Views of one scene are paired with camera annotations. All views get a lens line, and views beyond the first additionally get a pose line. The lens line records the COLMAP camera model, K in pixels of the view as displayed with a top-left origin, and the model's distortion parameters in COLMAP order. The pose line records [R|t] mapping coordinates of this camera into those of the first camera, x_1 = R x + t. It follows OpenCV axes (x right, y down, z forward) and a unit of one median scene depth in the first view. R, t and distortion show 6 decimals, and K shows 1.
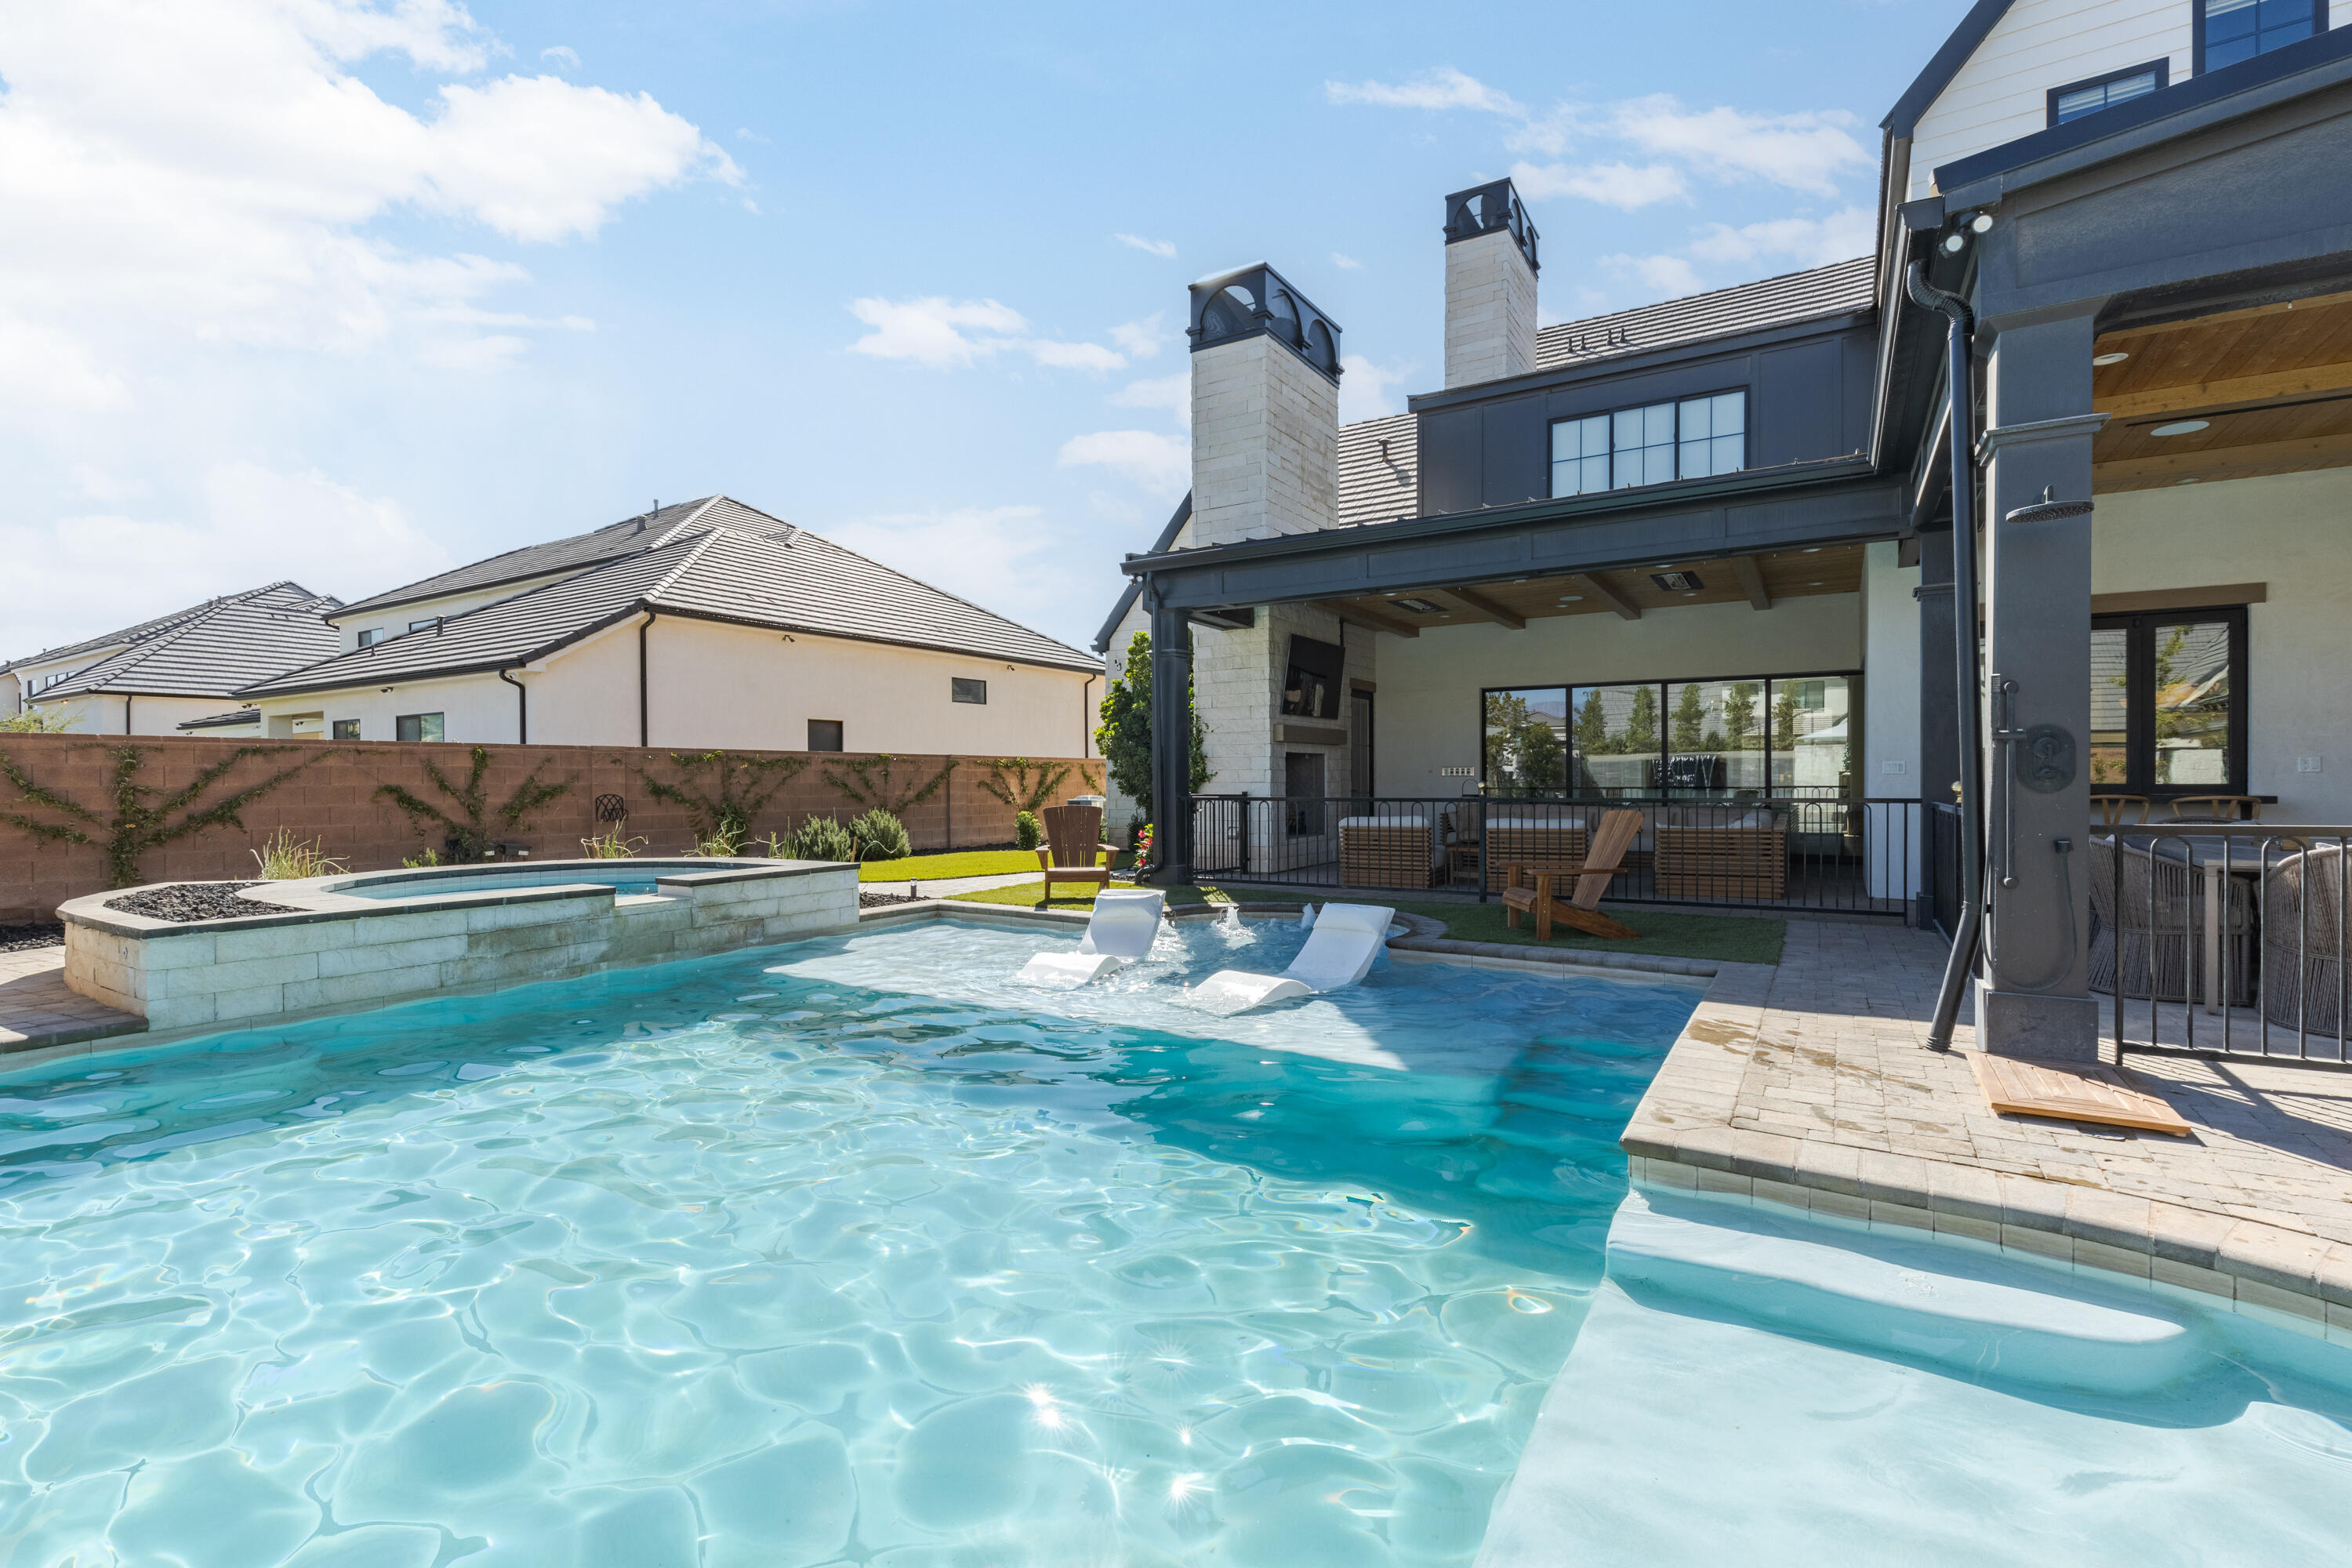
lens RADIAL K [[1047.9, 0, 1172.9], [0, 1047.9, 783.2], [0, 0, 1]] dist [0.007855, -0.002041]
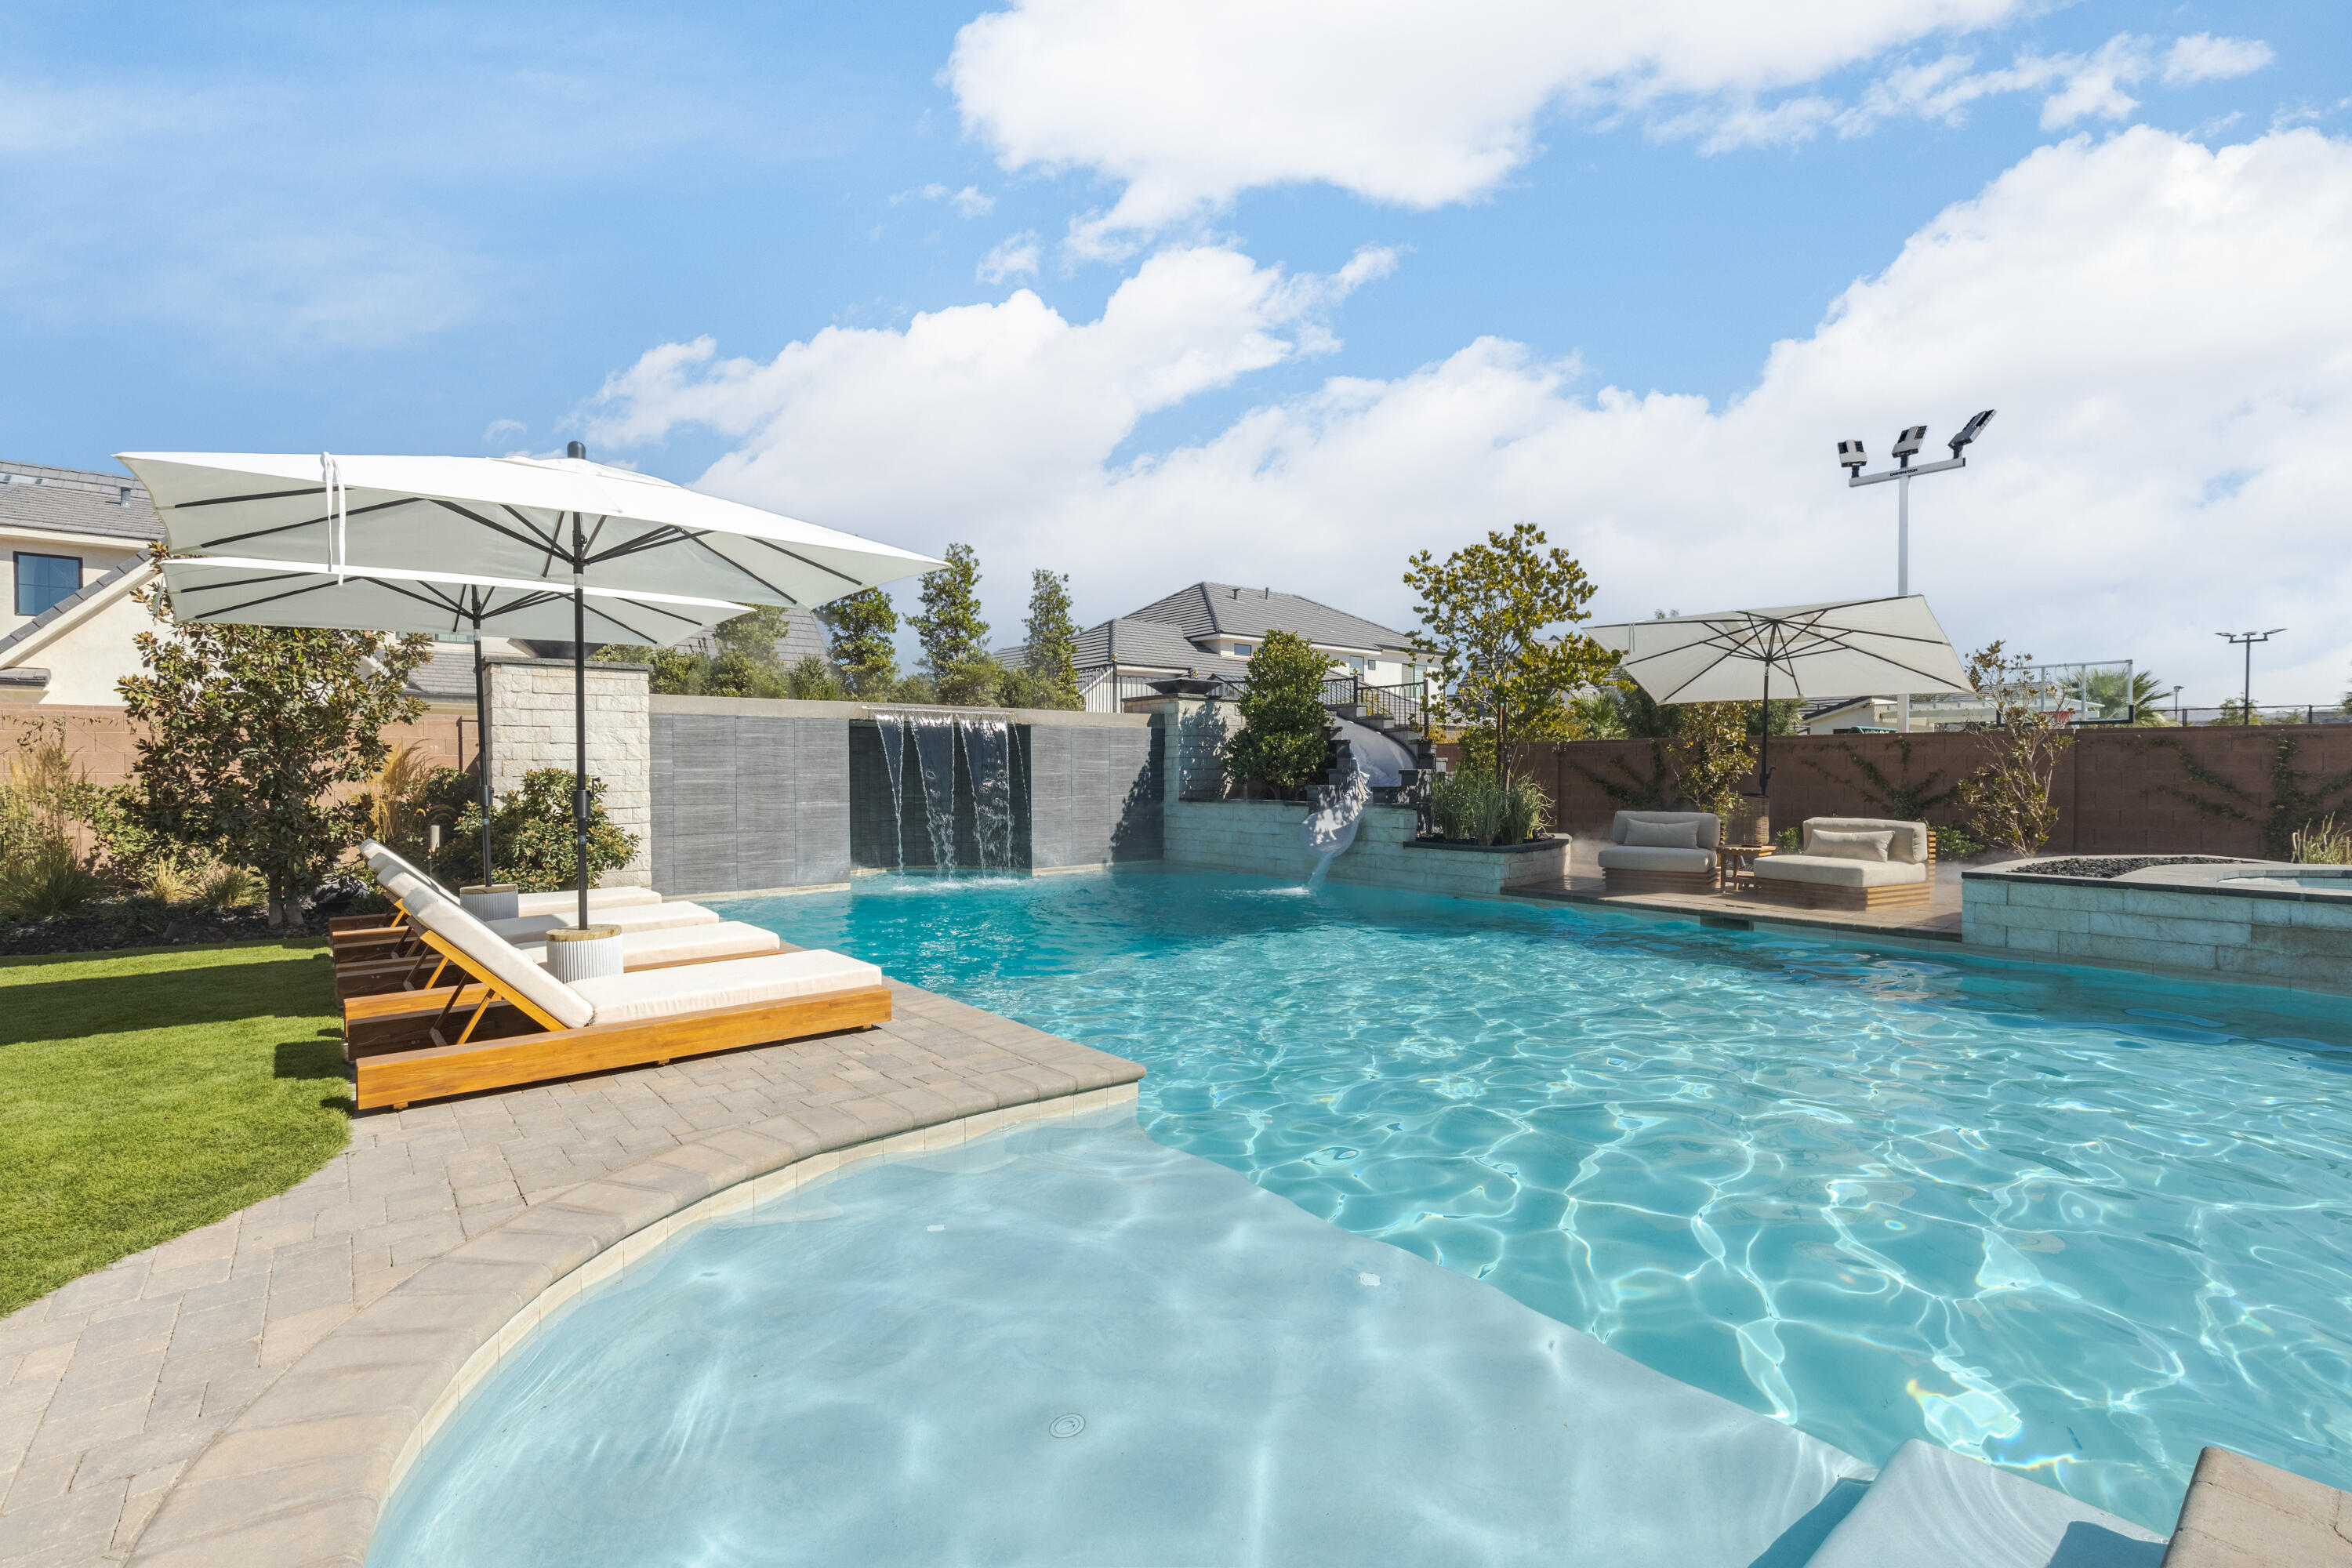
lens RADIAL K [[1047.9, 0, 1177.7], [0, 1047.9, 789.4], [0, 0, 1]] dist [0.007855, -0.002041]
pose [[-0.309807, 0.023956, -0.950498, 0.304841], [-0.001083, 0.999673, 0.025548, -0.003613], [0.950799, 0.008945, -0.309679, 0.182402]]
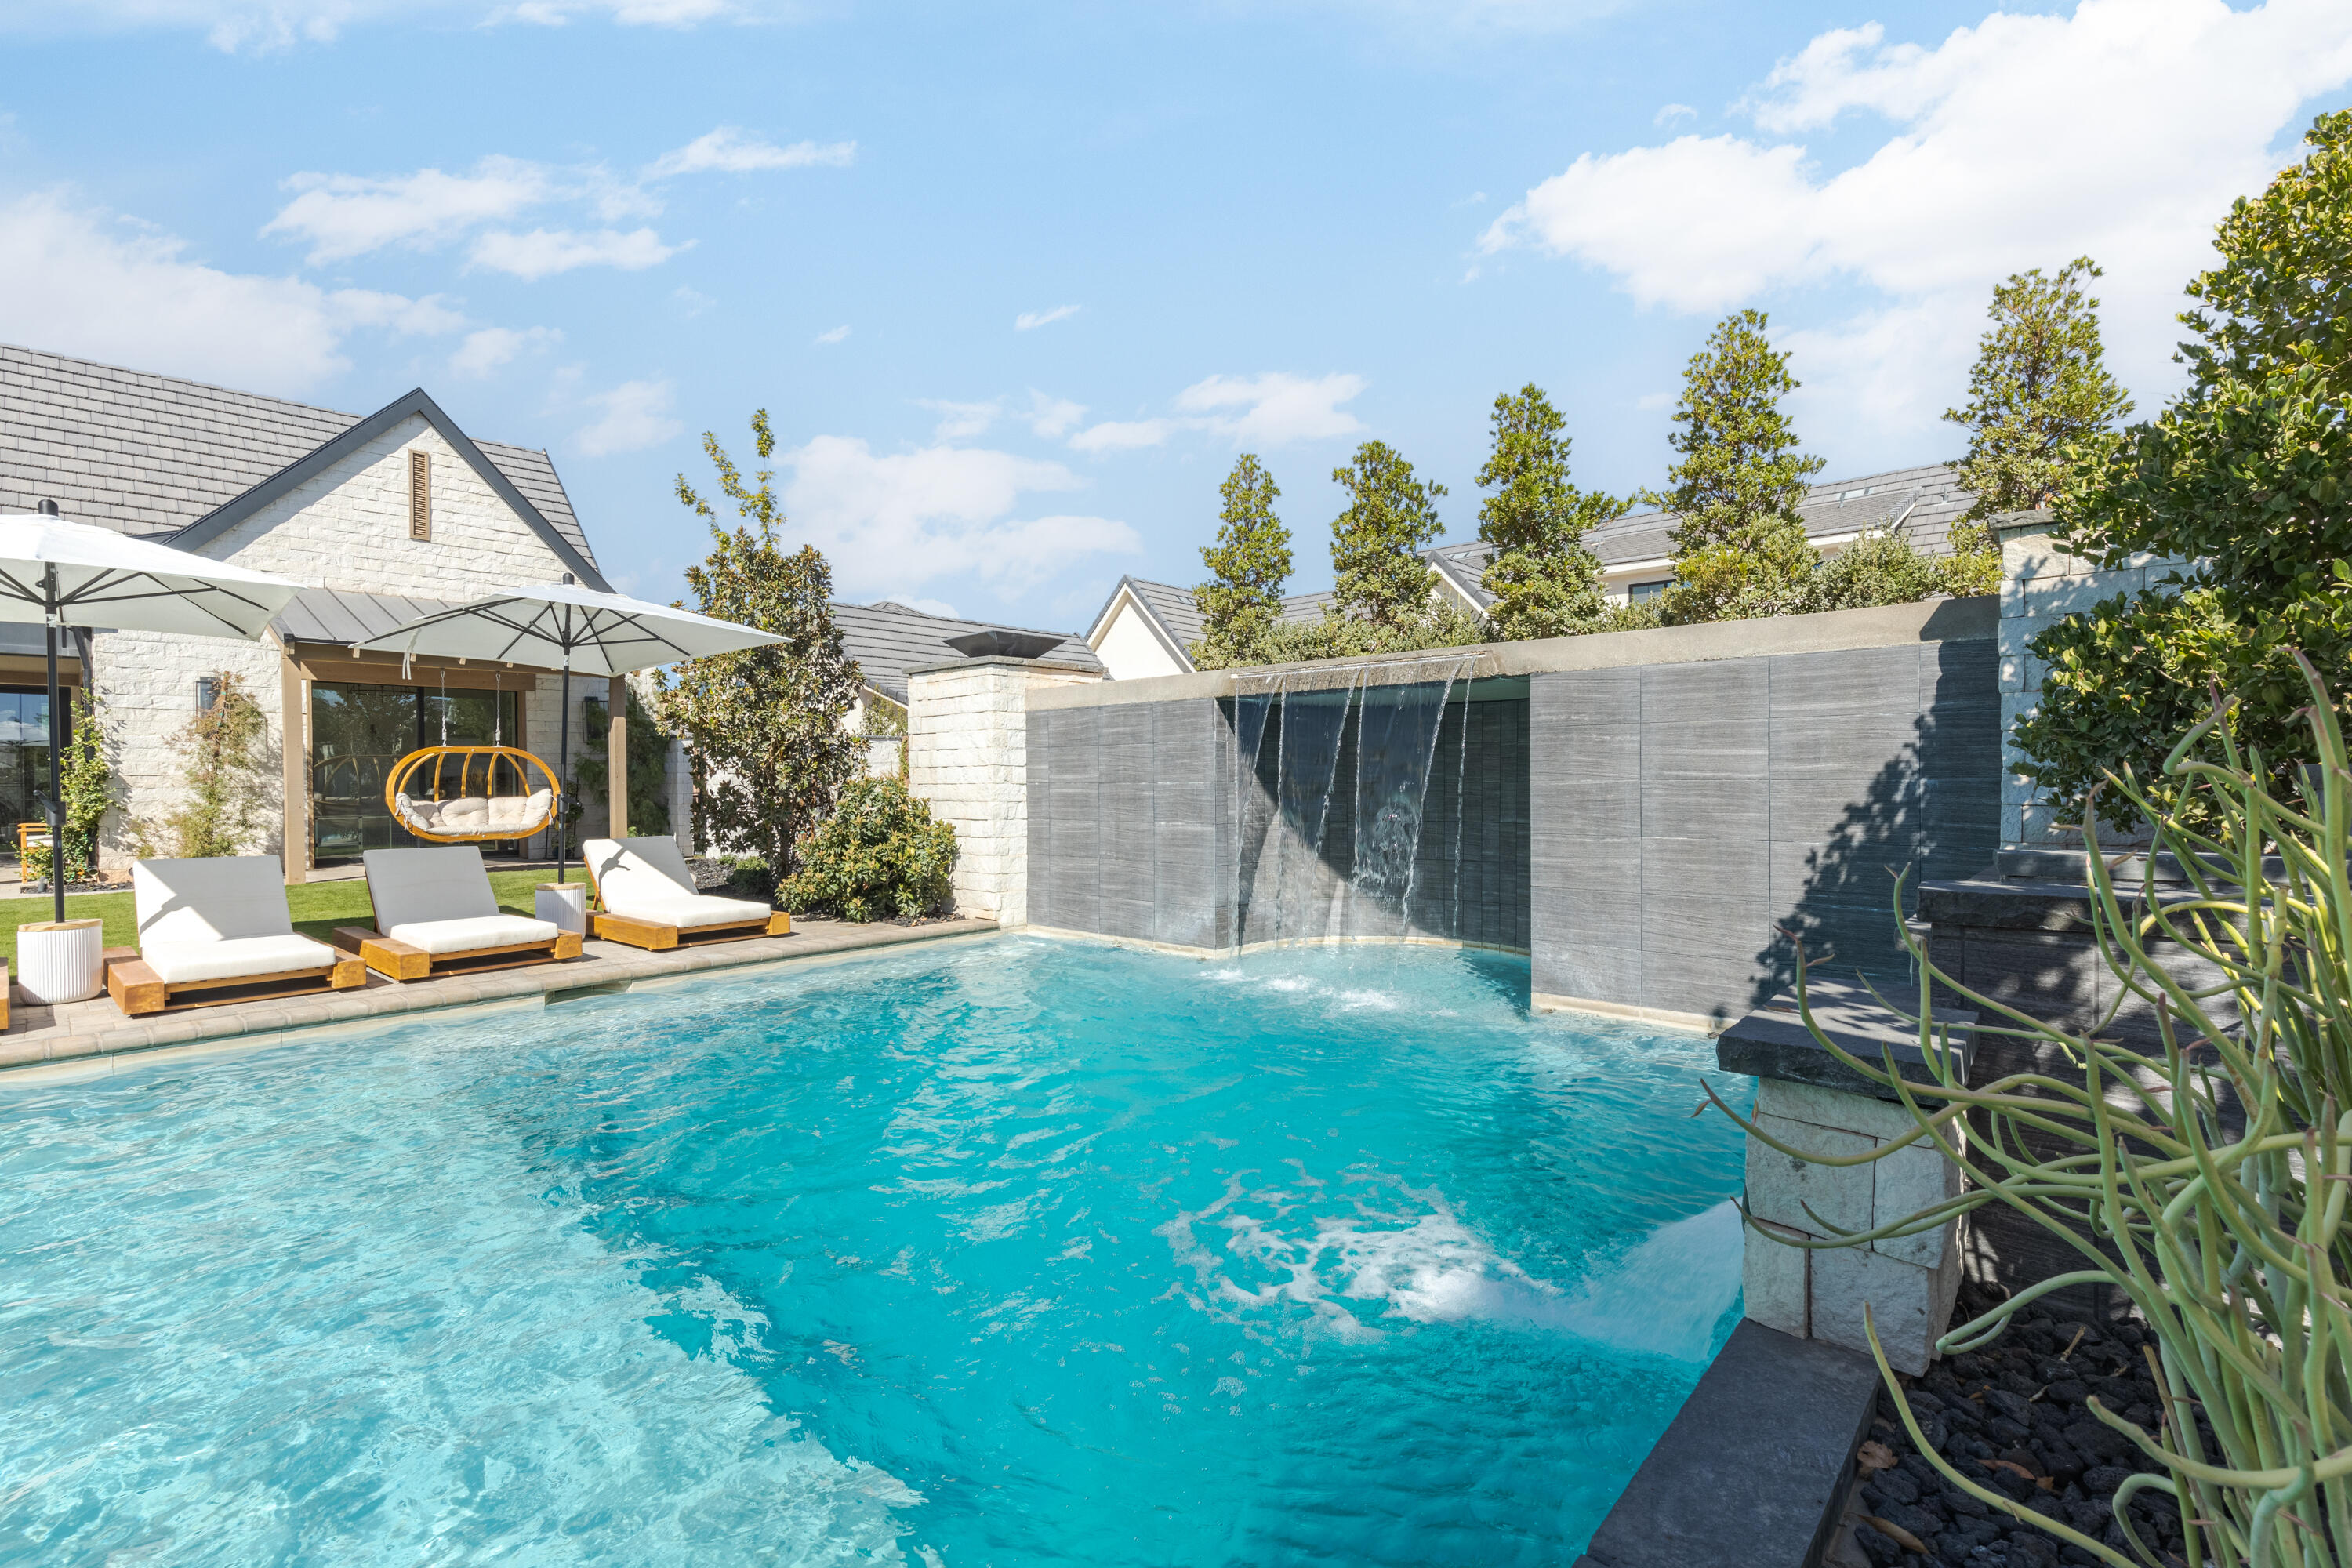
lens RADIAL K [[1047.9, 0, 1171.4], [0, 1047.9, 785.6], [0, 0, 1]] dist [0.007855, -0.002041]
pose [[-0.985576, 0.011307, 0.168853, -0.585994], [0.013568, 0.999833, 0.012241, 0.001280], [-0.168687, 0.014355, -0.985565, 0.215994]]
